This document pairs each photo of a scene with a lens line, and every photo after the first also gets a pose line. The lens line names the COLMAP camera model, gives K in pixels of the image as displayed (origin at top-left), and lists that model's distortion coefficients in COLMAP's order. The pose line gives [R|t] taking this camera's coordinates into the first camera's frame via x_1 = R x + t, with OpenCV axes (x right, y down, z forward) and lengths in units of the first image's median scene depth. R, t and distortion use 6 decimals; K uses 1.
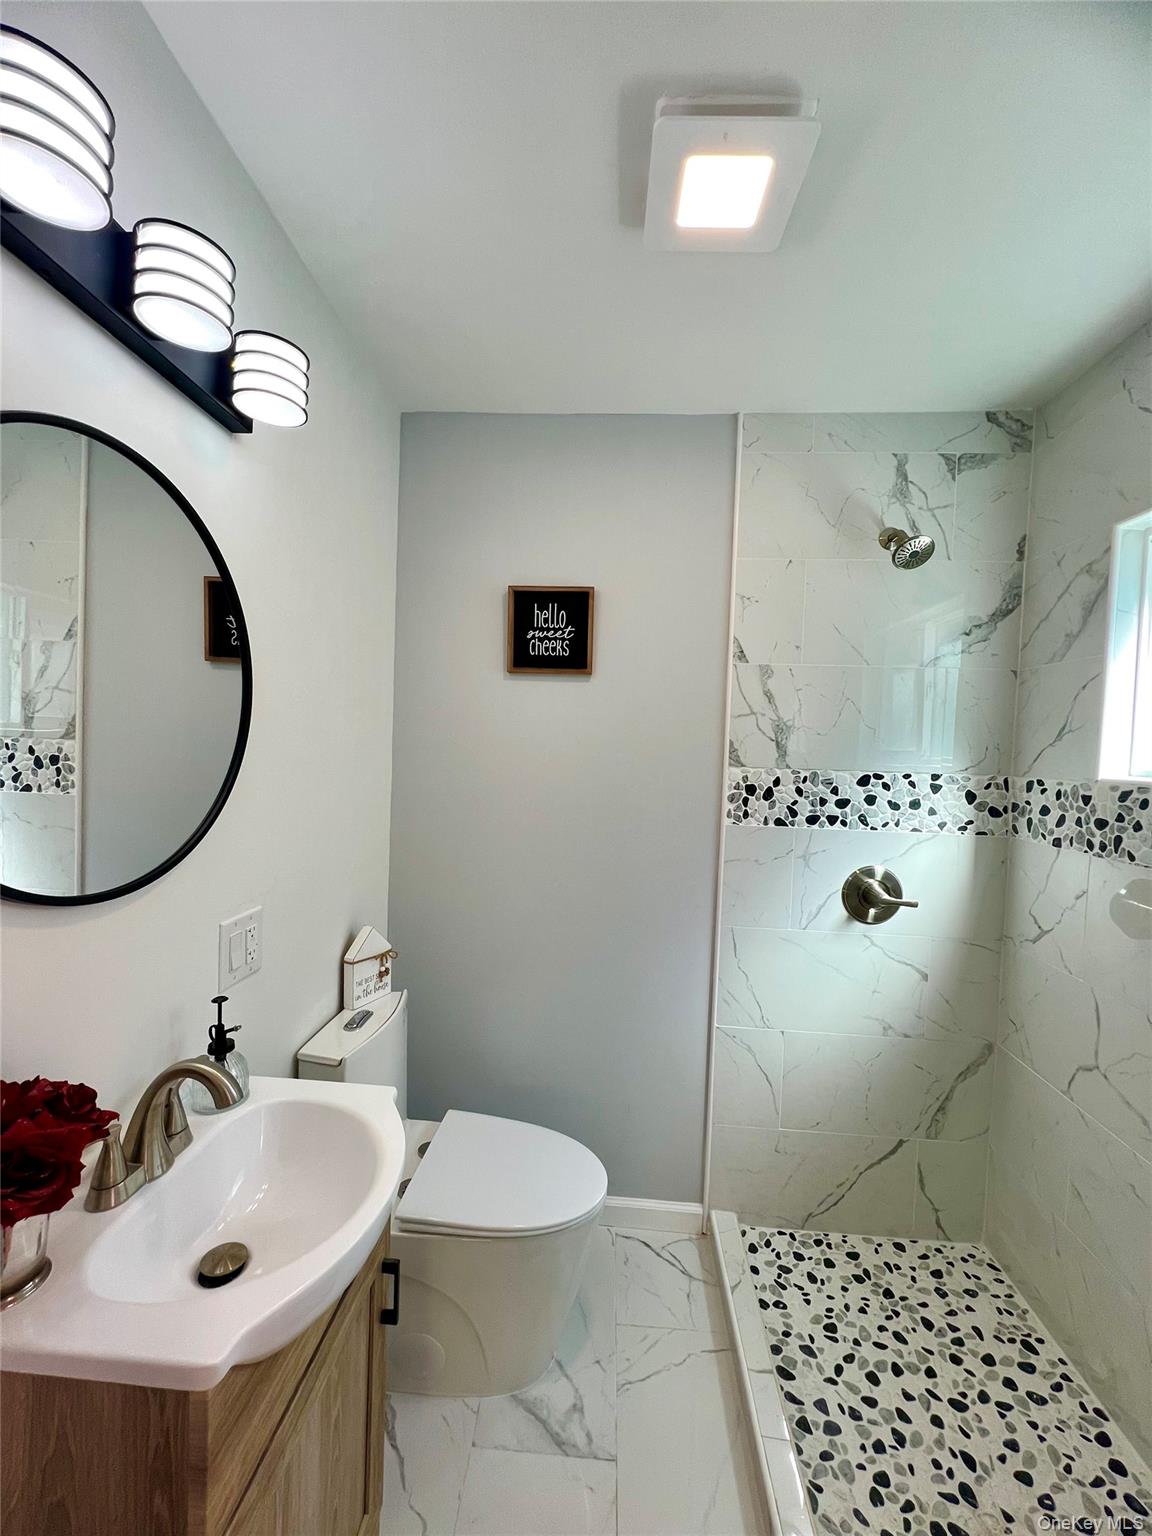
lens RADIAL K [[613.6, 0, 579.7], [0, 613.6, 767.3], [0, 0, 1]] dist [0.000602, 0.000081]
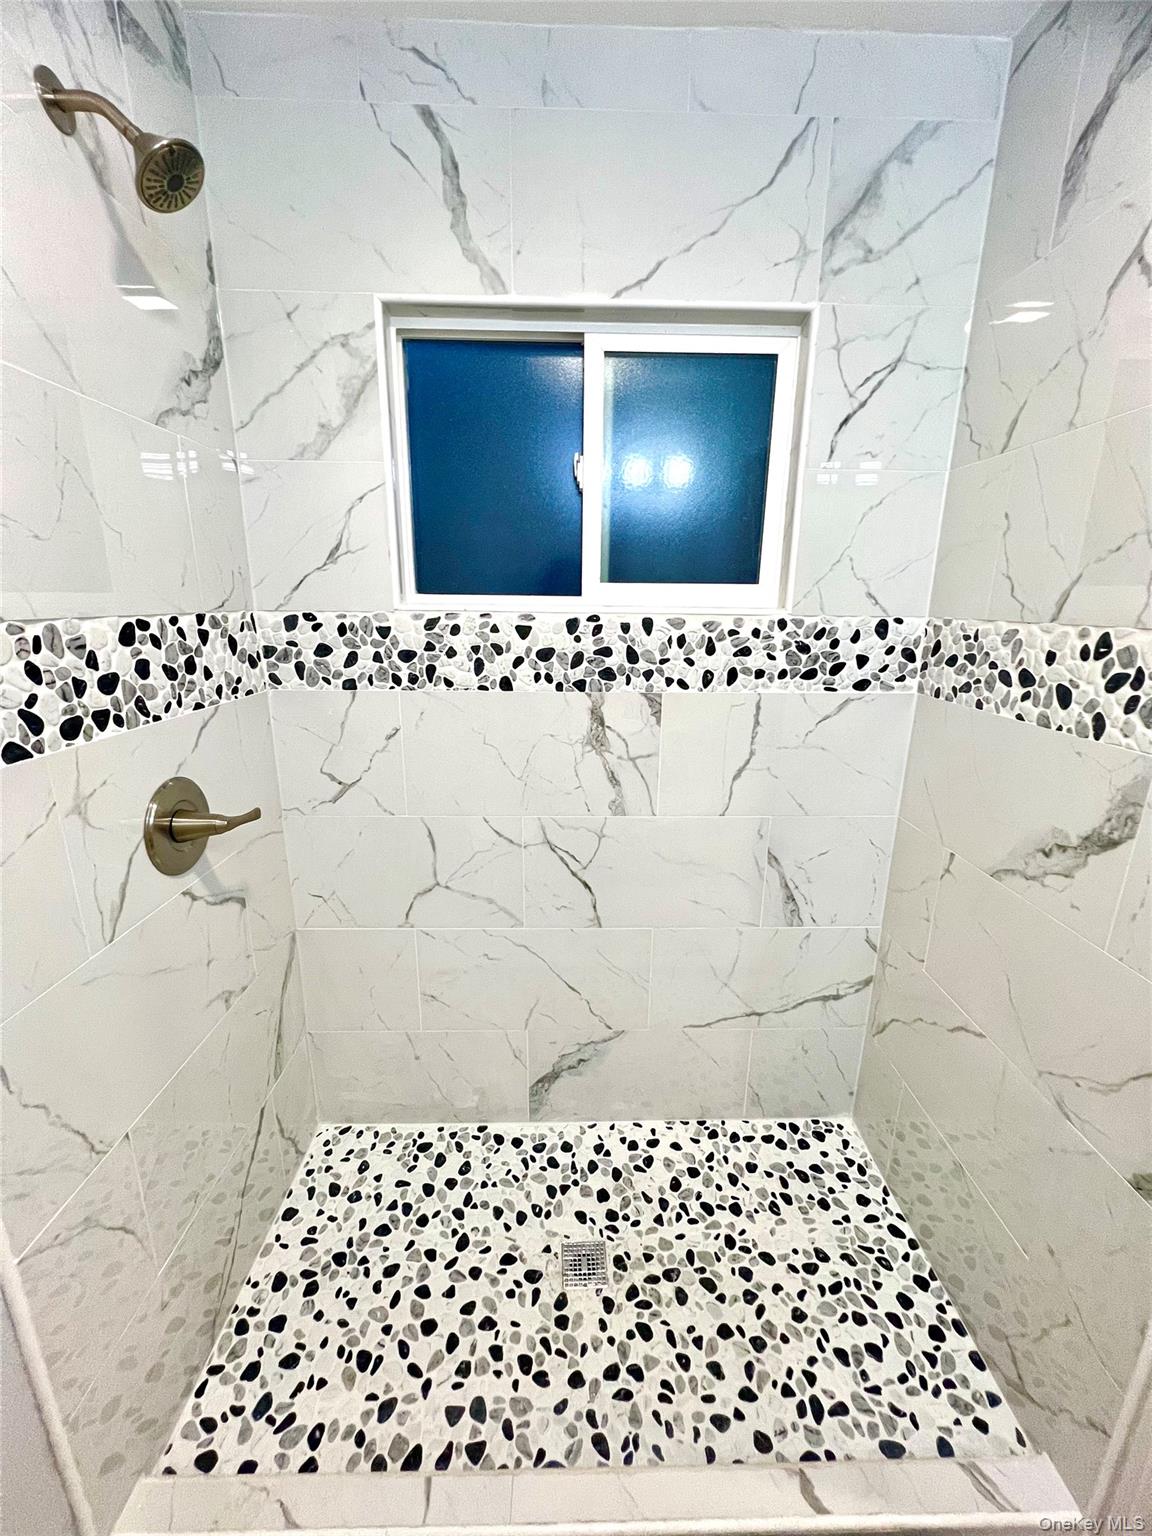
lens RADIAL K [[613.6, 0, 579.3], [0, 613.6, 765.2], [0, 0, 1]] dist [0.000602, 0.000081]
pose [[-0.077638, -0.292476, 0.953116, -0.123132], [0.028721, 0.954949, 0.295378, -0.018030], [-0.996568, 0.050307, -0.065740, 0.716761]]
